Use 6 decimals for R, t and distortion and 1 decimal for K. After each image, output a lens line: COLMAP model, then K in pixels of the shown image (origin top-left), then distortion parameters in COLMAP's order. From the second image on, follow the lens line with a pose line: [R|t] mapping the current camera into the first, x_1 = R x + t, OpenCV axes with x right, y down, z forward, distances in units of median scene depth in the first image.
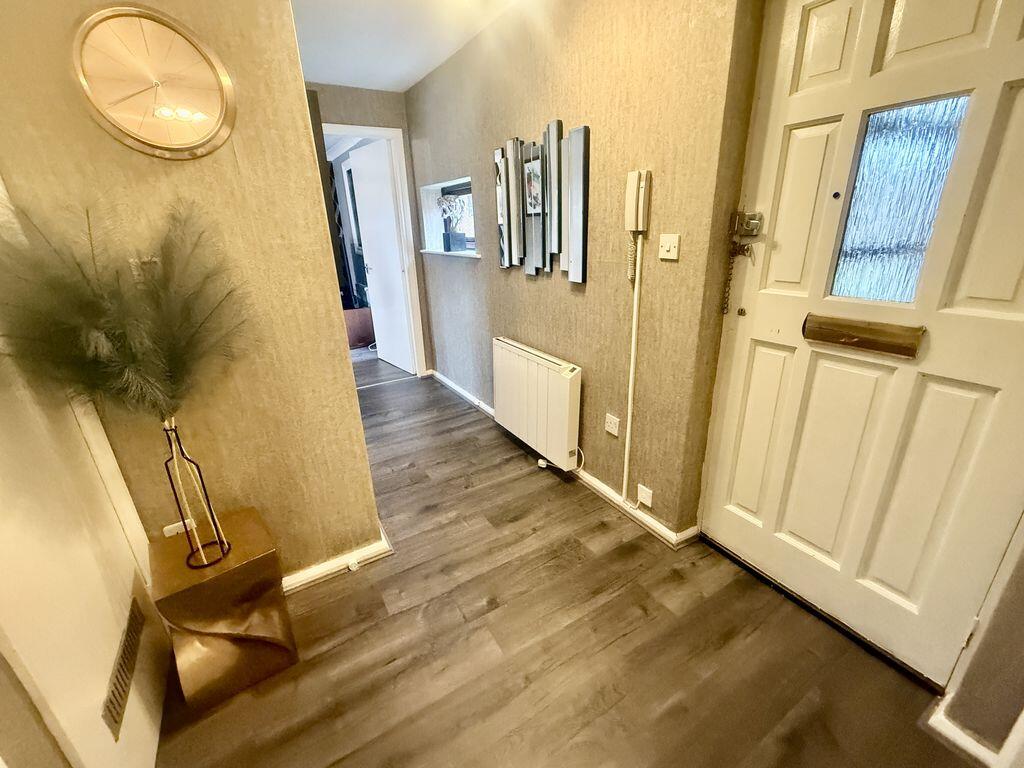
lens RADIAL K [[440.9, 0, 514.8], [0, 440.9, 385.1], [0, 0, 1]] dist [0.000046, 0.000059]
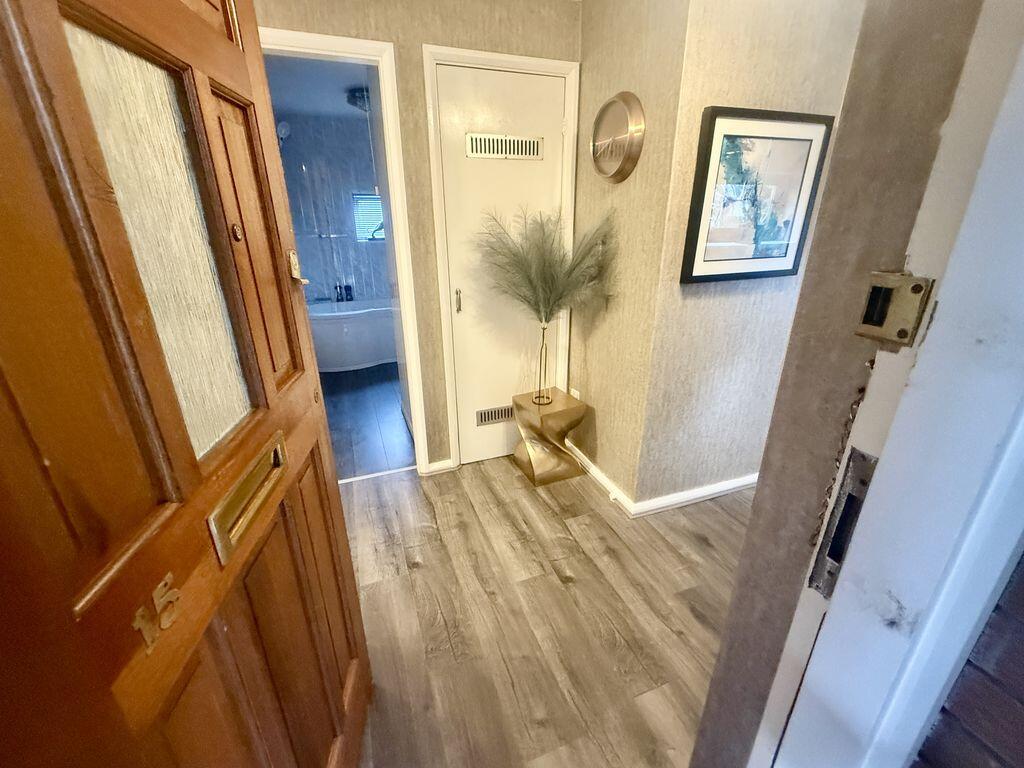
lens RADIAL K [[440.9, 0, 512.8], [0, 440.9, 385.3], [0, 0, 1]] dist [0.000046, 0.000059]
pose [[-0.187060, 0.386423, -0.903153, 0.767278], [-0.331228, 0.840732, 0.428319, -0.331862], [0.924822, 0.379271, -0.029273, 0.711588]]
